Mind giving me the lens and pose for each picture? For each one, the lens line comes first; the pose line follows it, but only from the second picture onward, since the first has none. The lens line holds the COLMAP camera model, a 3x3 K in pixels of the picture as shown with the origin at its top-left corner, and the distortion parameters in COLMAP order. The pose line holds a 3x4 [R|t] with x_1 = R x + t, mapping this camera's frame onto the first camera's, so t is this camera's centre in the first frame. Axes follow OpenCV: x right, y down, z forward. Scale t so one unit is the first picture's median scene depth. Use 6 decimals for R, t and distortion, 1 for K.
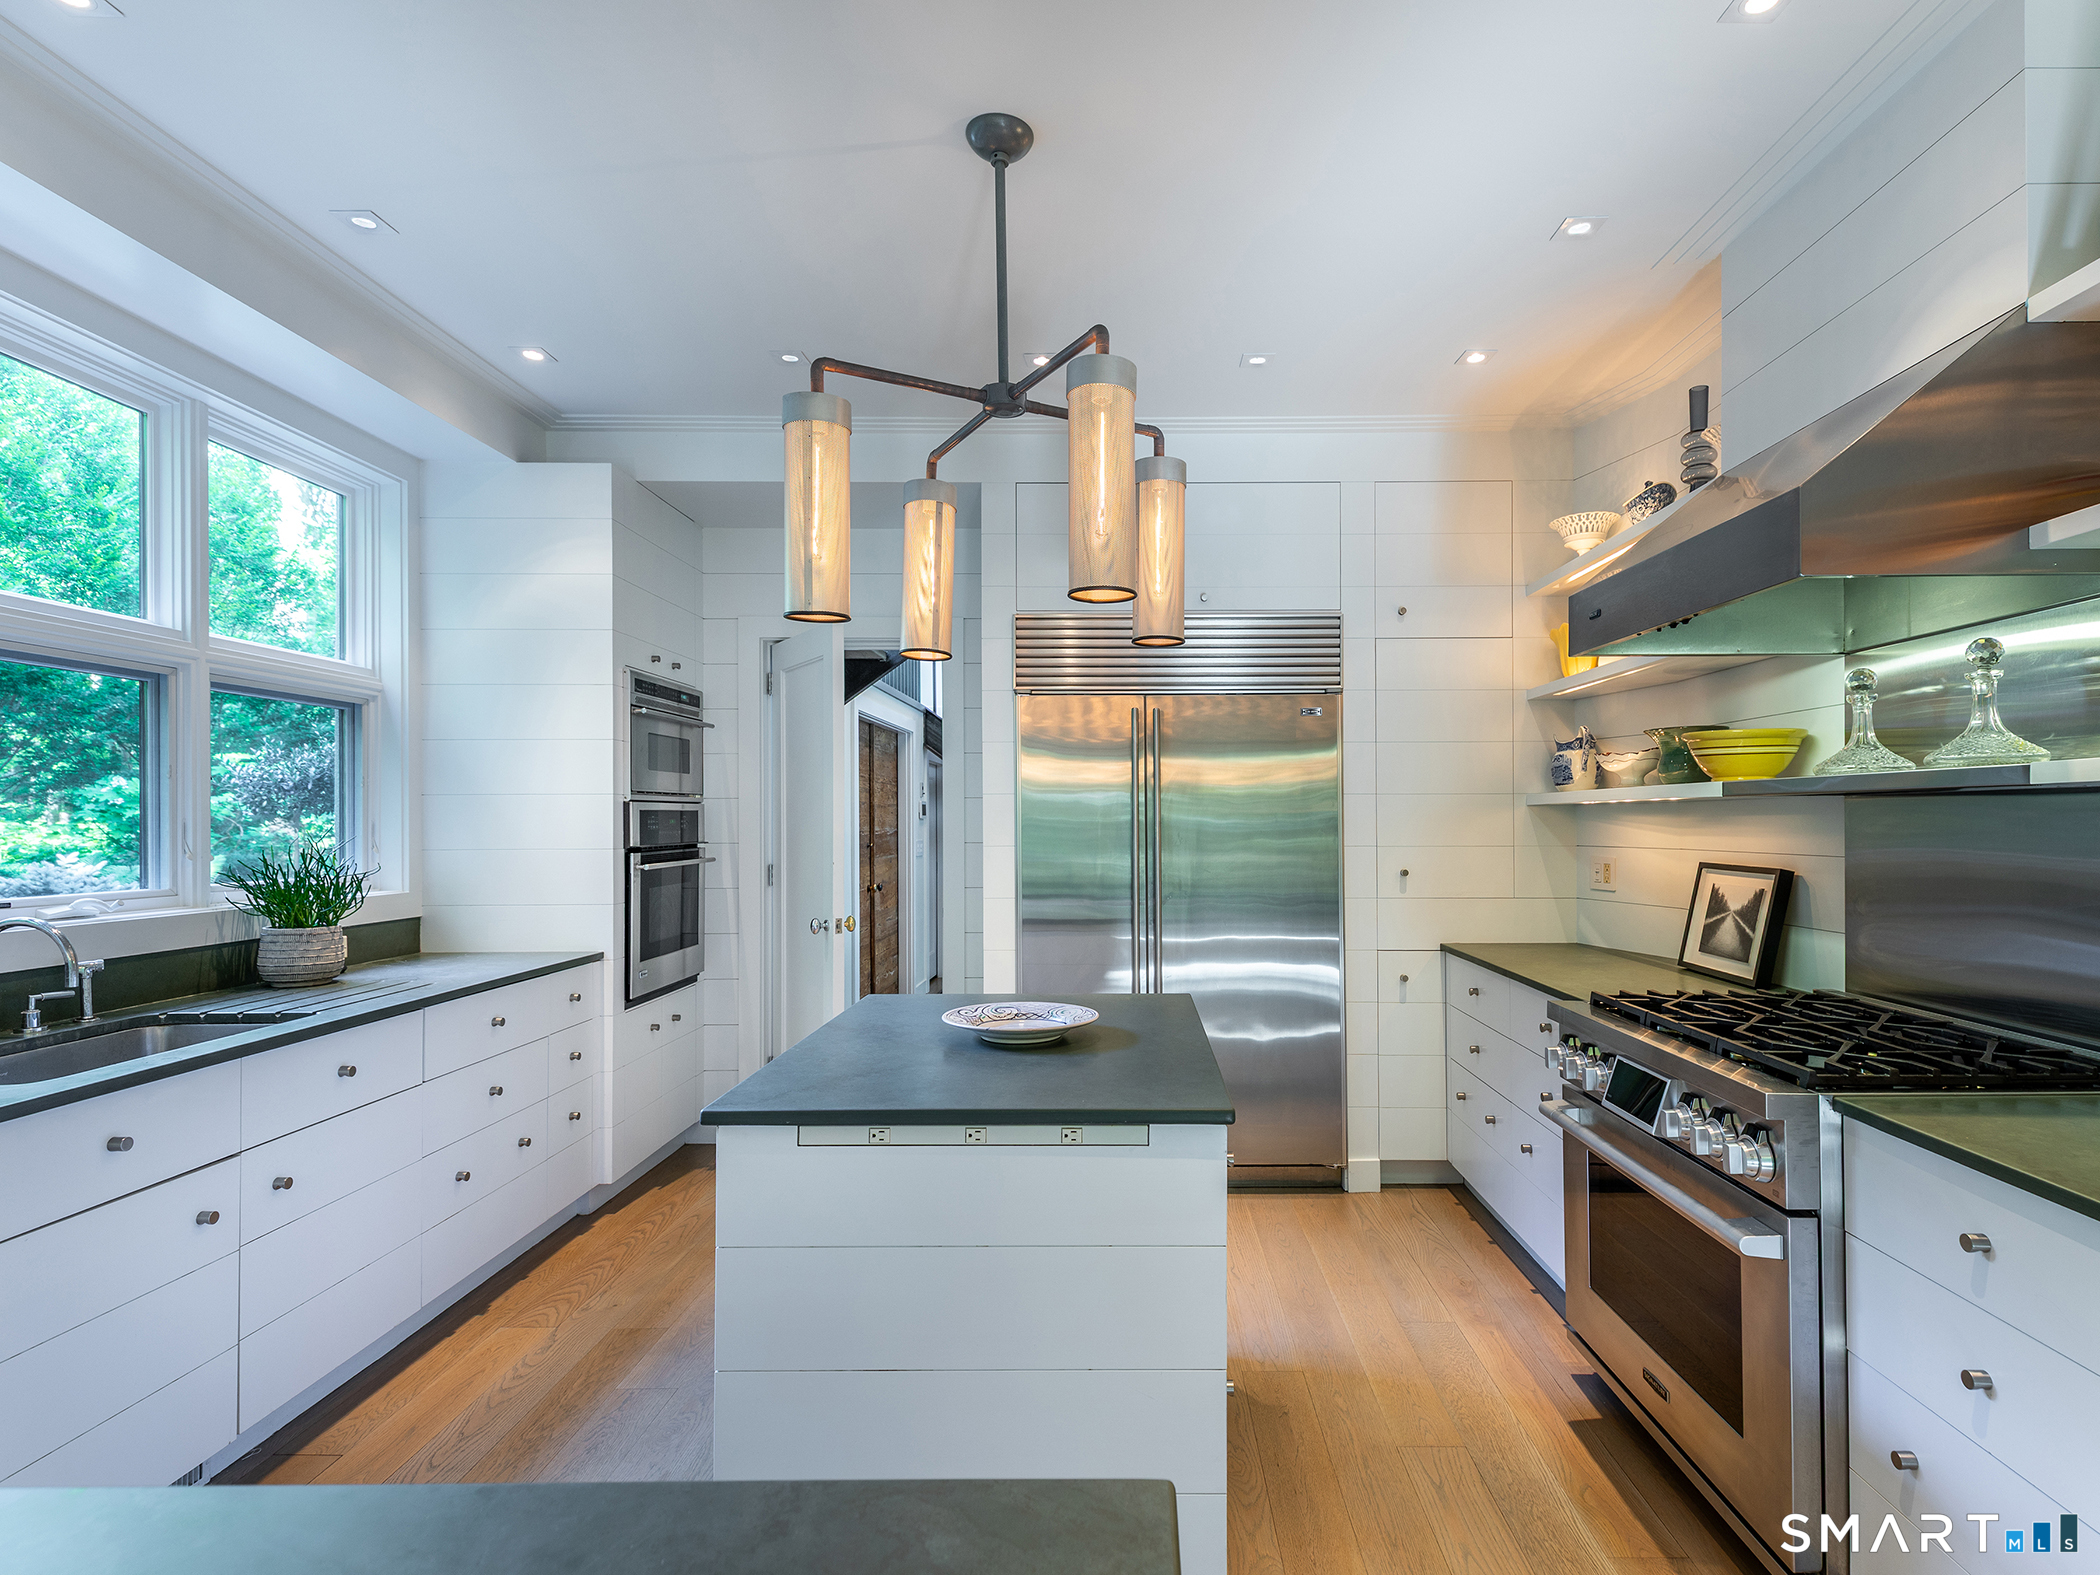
lens RADIAL K [[1063.8, 0, 1112.3], [0, 1063.8, 814.4], [0, 0, 1]] dist [0.038620, -0.015508]
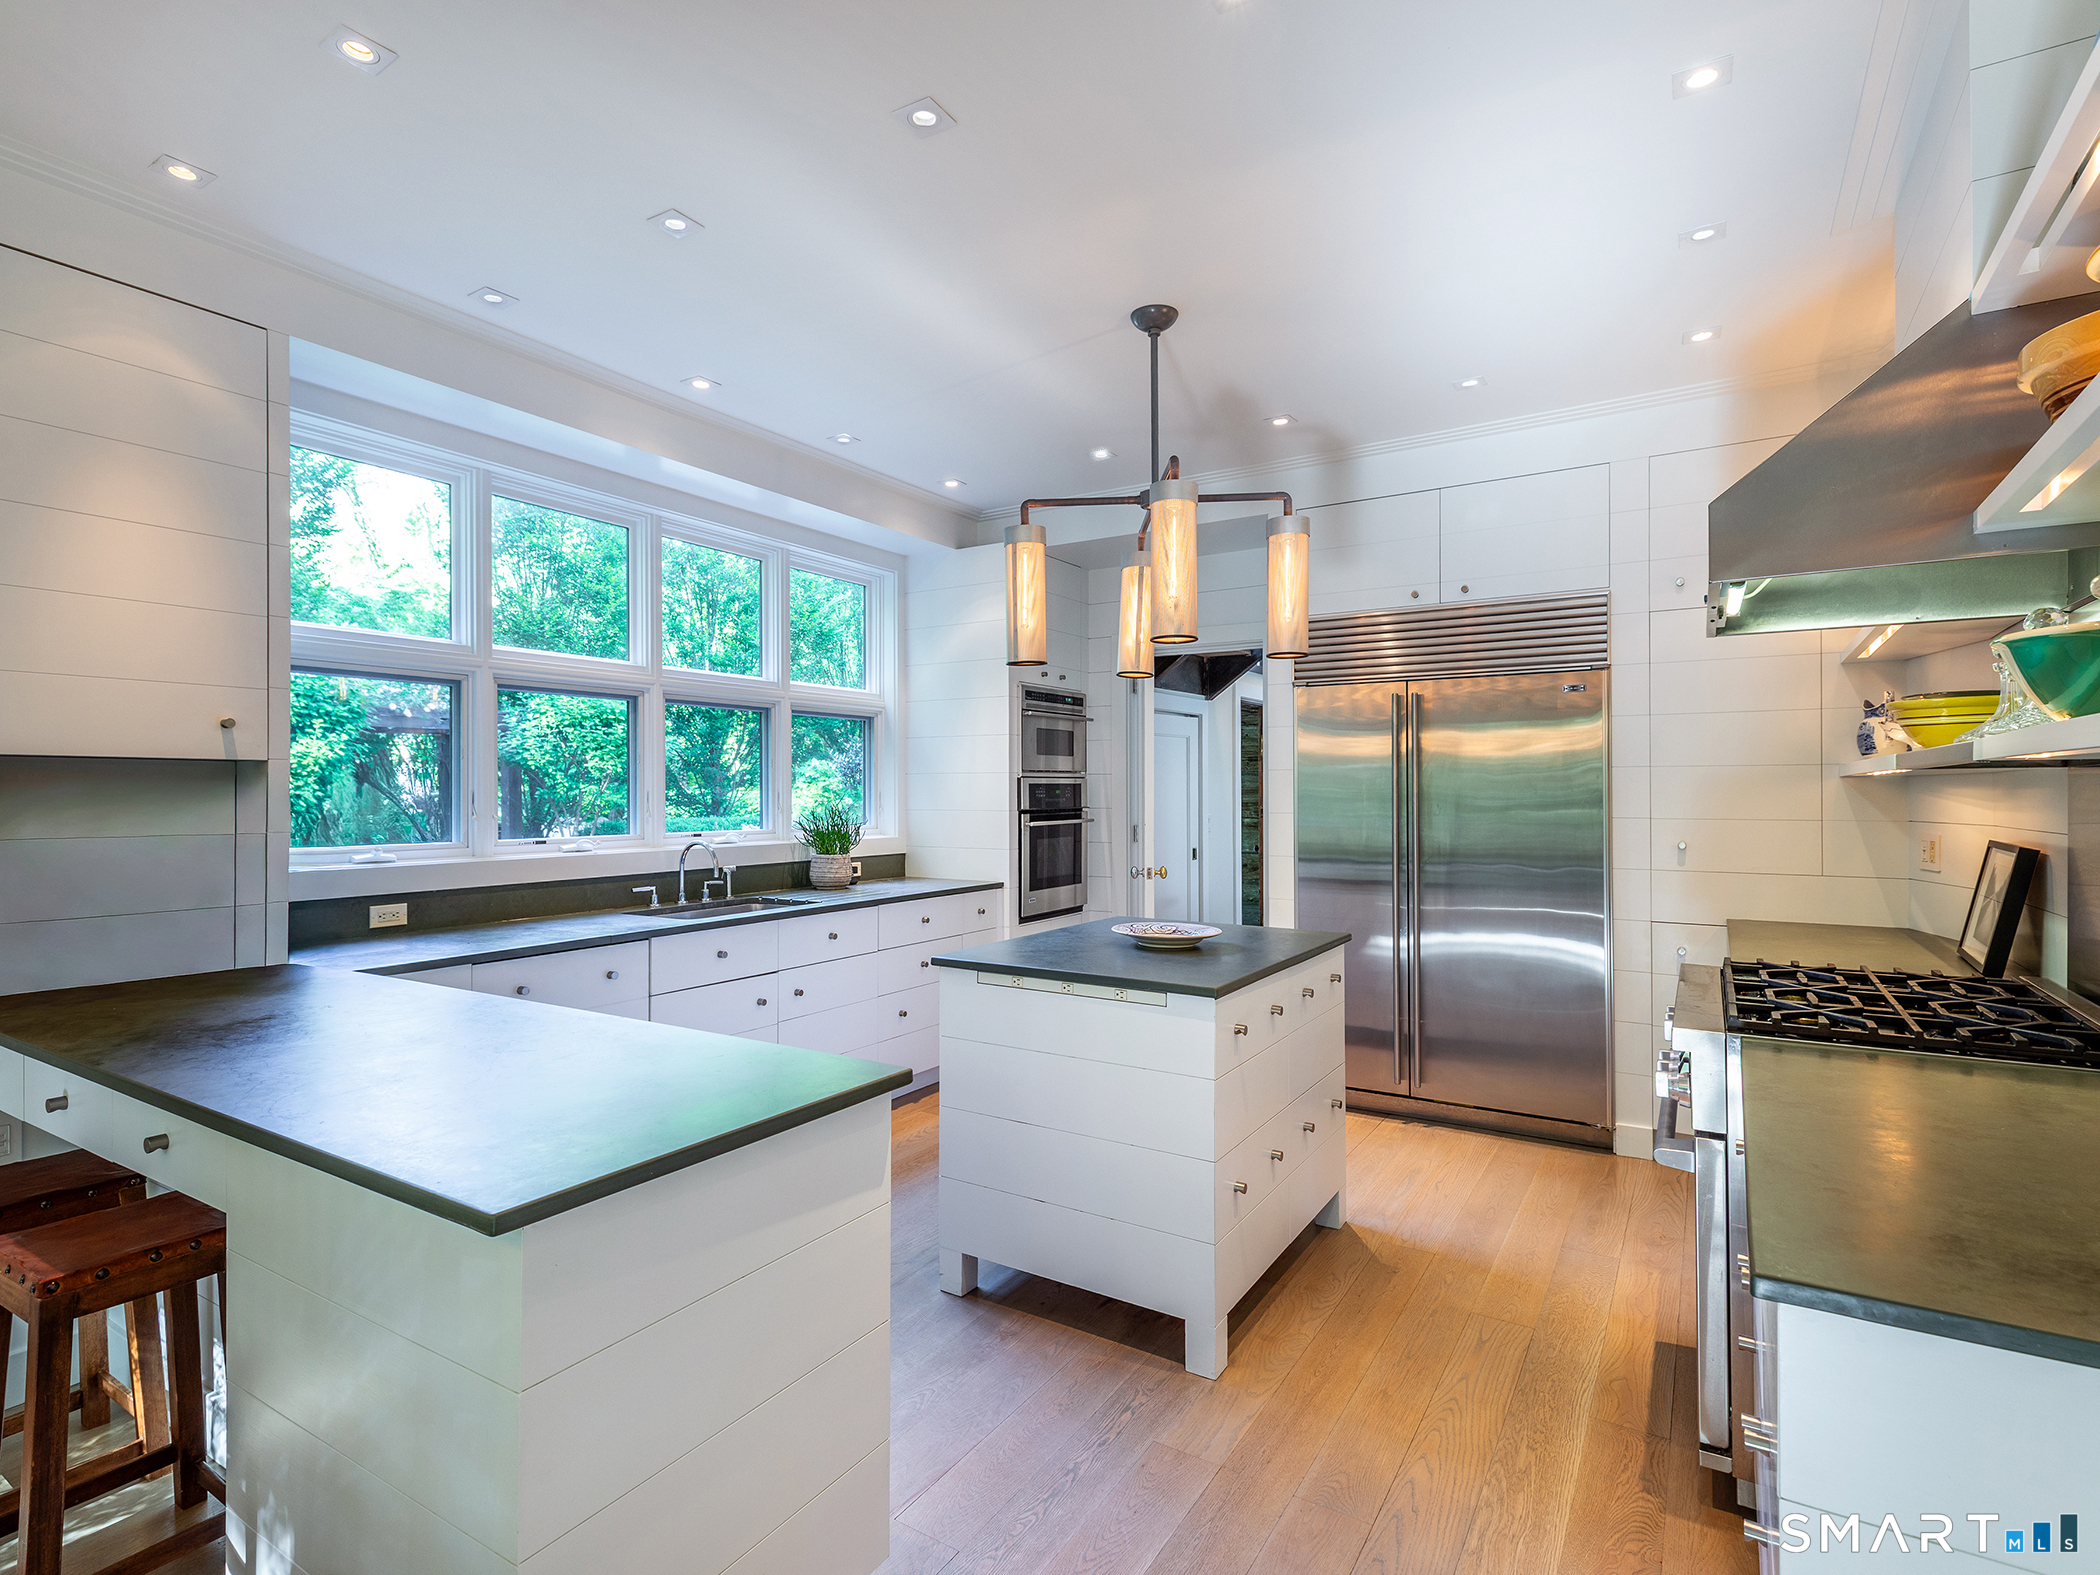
lens RADIAL K [[1066.6, 0, 1050.0], [0, 1066.6, 787.5], [0, 0, 1]] dist [0.042876, -0.000352]
pose [[0.849691, 0.000741, -0.527280, 0.346773], [0.001575, 0.999991, 0.003944, -0.004624], [0.527279, -0.004181, 0.849682, -0.191342]]
